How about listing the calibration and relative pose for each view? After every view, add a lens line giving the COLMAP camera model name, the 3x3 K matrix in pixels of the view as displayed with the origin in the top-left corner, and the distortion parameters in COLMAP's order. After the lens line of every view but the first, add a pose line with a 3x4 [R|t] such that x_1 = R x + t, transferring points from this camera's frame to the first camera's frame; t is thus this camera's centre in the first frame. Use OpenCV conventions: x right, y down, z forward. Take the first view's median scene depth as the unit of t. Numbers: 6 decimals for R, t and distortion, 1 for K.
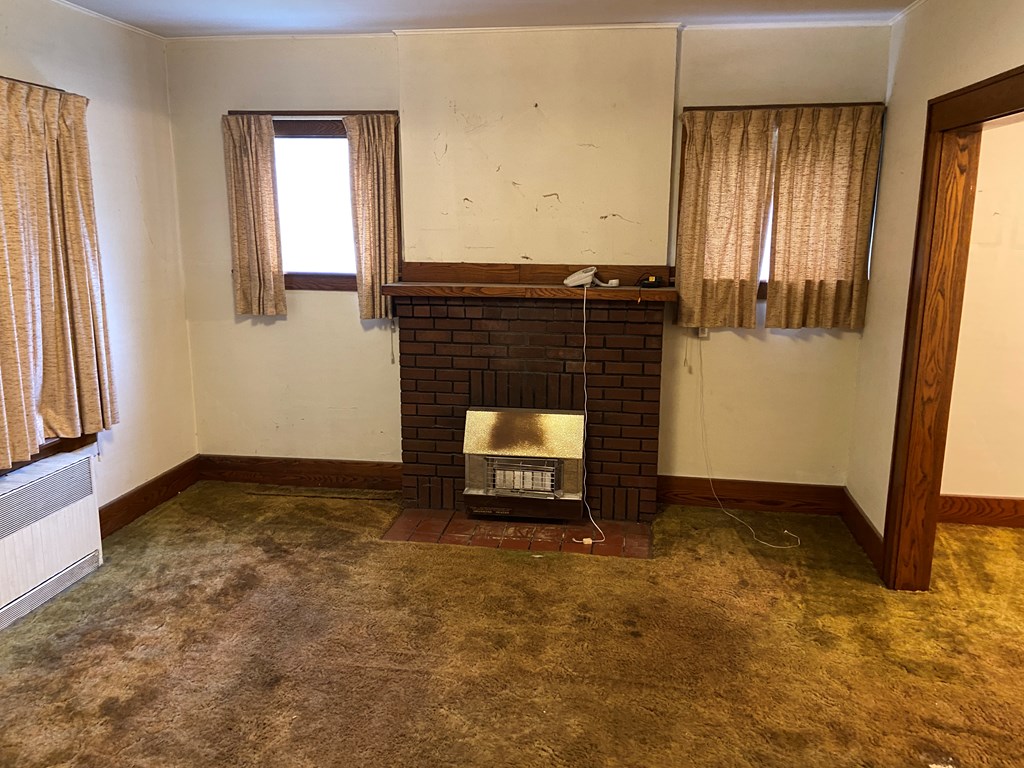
lens RADIAL K [[775.3, 0, 511.8], [0, 775.3, 383.1], [0, 0, 1]] dist [0.065249, 0.001977]
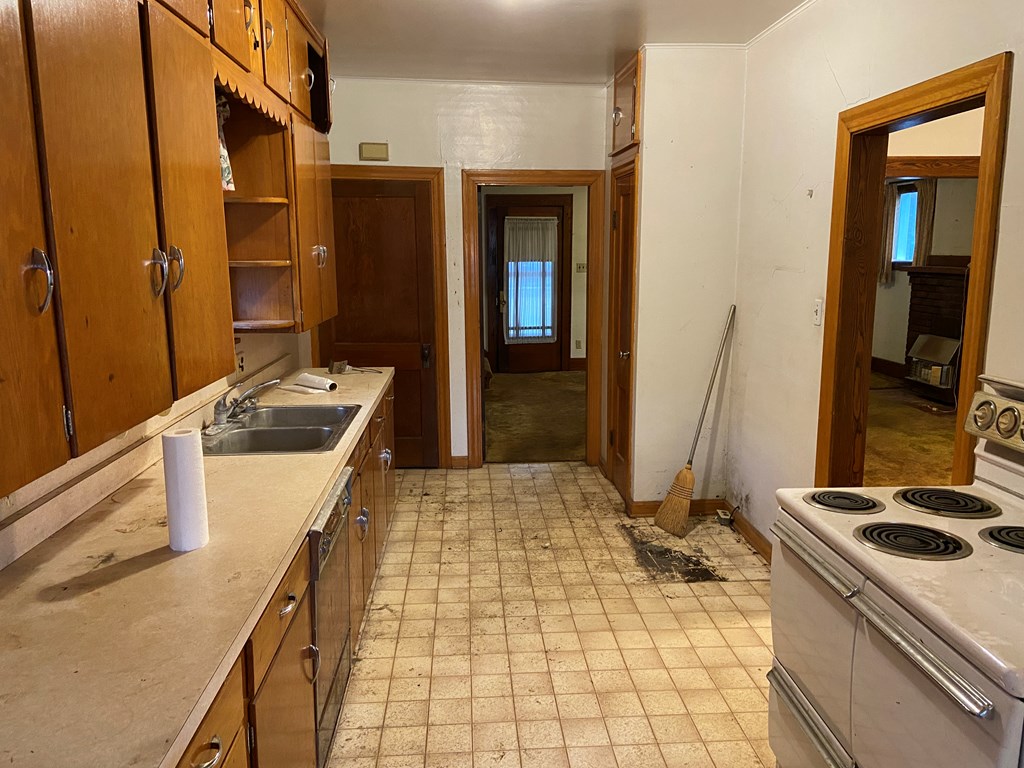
lens RADIAL K [[775.3, 0, 511.0], [0, 775.3, 384.8], [0, 0, 1]] dist [0.065249, 0.001977]
pose [[0.216831, 0.164343, -0.962276, 1.532120], [-0.199067, 0.972459, 0.121226, 0.116178], [0.955697, 0.165272, 0.243574, -0.363717]]
